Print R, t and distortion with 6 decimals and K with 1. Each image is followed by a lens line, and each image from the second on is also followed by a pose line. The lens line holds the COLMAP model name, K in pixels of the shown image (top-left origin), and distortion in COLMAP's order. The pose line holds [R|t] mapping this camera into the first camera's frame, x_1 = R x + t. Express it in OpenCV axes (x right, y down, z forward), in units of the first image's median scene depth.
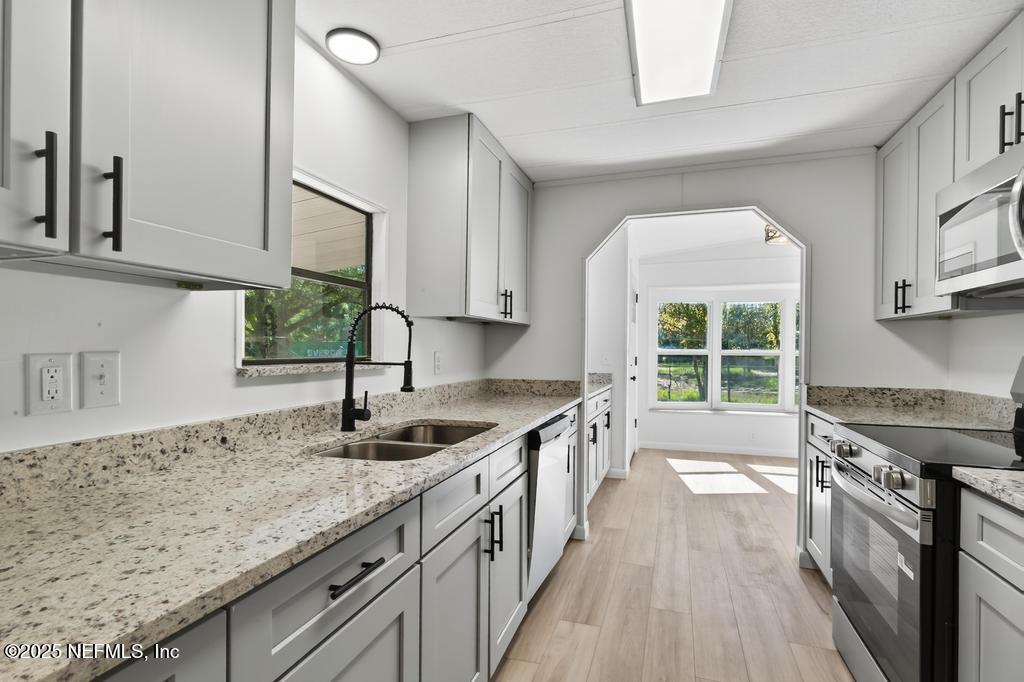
lens RADIAL K [[485.5, 0, 518.2], [0, 485.5, 346.9], [0, 0, 1]] dist [0.001893, -0.000236]
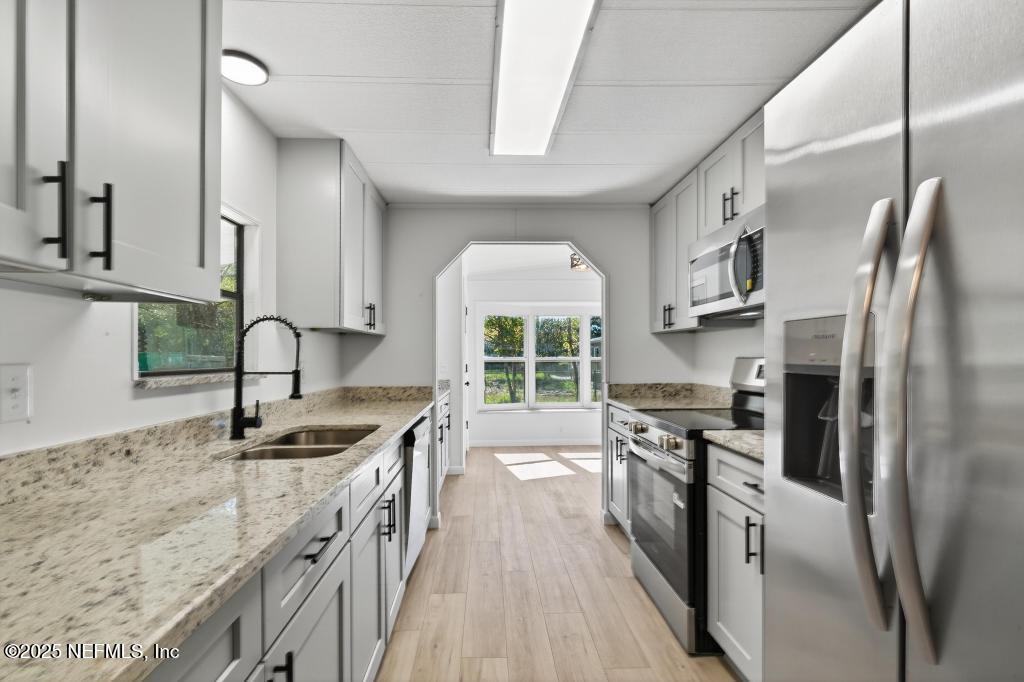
lens RADIAL K [[471.1, 0, 515.7], [0, 471.1, 353.8], [0, 0, 1]] dist [-0.001908, -0.000188]
pose [[0.930880, -0.009353, 0.365204, -0.126699], [0.010901, 0.999938, -0.002176, 0.000779], [-0.365161, 0.006007, 0.930925, -0.107324]]
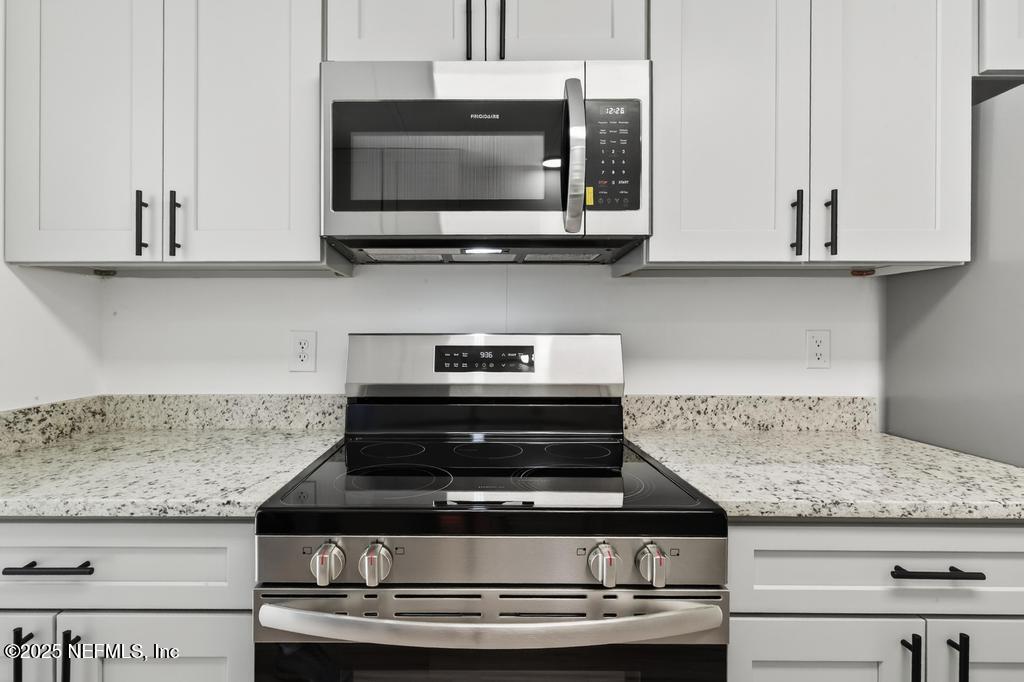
lens RADIAL K [[480.0, 0, 512.0], [0, 480.0, 341.0], [0, 0, 1]] dist [0.000377, -0.000233]
pose [[-0.297473, -0.017512, 0.954570, 0.230606], [-0.003177, 0.999844, 0.017352, 0.012299], [-0.954725, 0.002129, -0.297483, 0.949800]]
